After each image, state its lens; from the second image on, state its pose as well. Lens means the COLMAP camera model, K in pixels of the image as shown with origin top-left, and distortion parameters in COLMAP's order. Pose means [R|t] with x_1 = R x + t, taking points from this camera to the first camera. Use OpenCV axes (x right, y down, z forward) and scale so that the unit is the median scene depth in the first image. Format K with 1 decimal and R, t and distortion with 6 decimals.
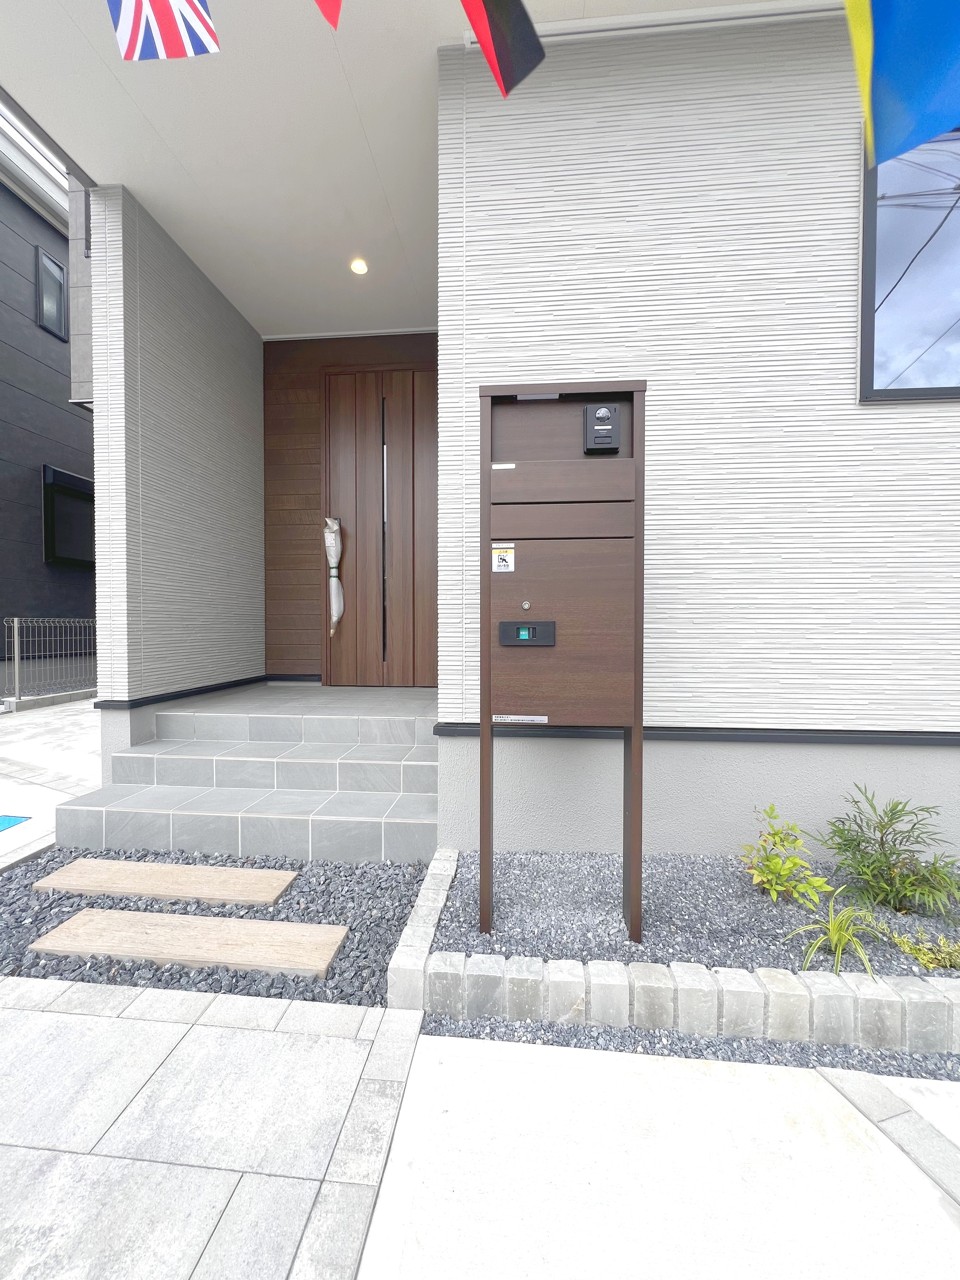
lens RADIAL K [[520.4, 0, 480.0], [0, 520.4, 640.0], [0, 0, 1]] dist [0.000448, 0.000011]
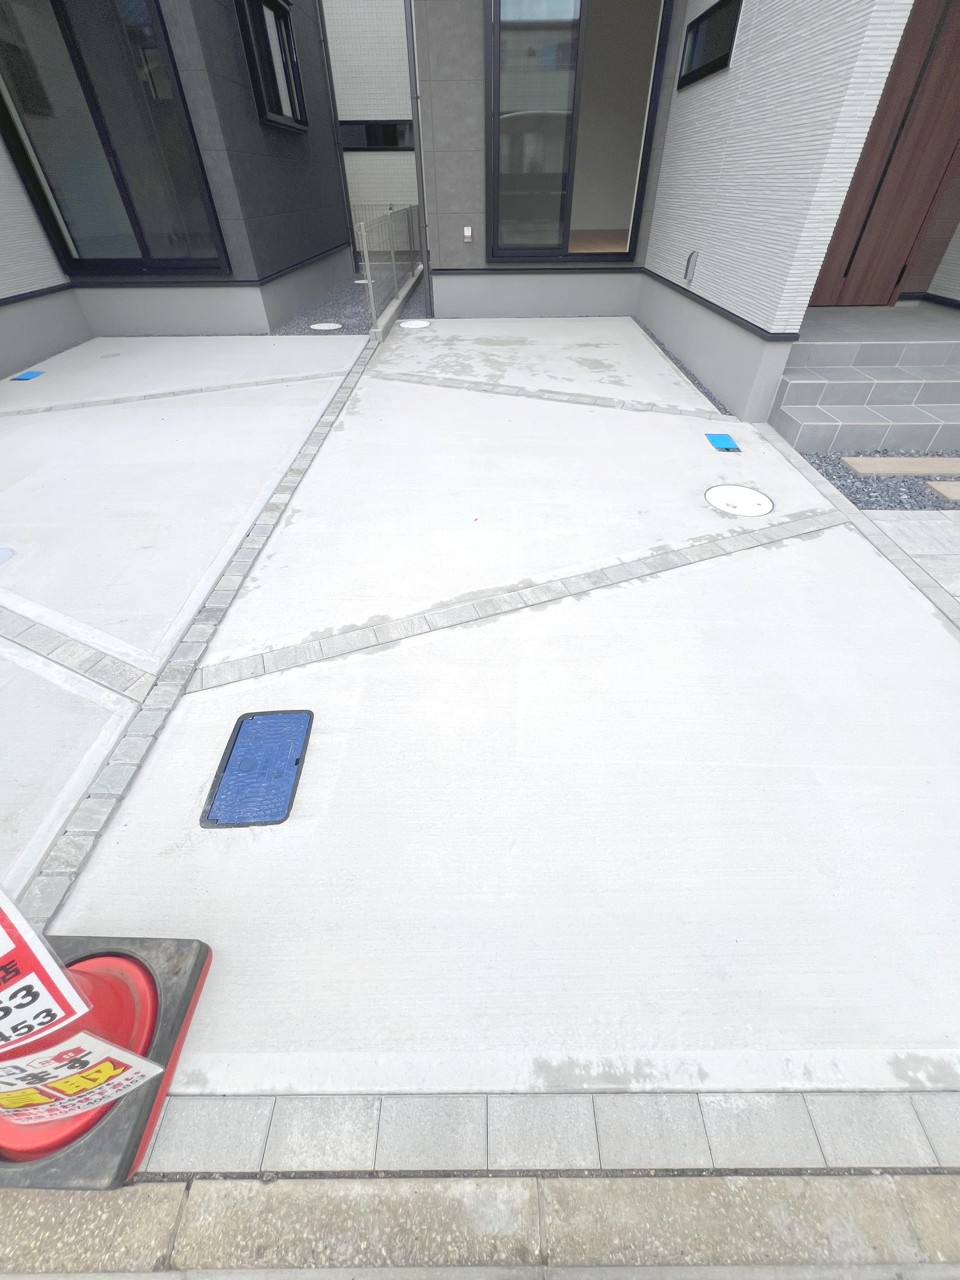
lens RADIAL K [[515.1, 0, 480.0], [0, 515.1, 640.0], [0, 0, 1]] dist [-0.002284, 0.000511]
pose [[0.995796, -0.067884, 0.061497, -2.248952], [0.011164, 0.756327, 0.654098, -0.198074], [-0.090914, -0.650662, 0.753906, -0.448328]]
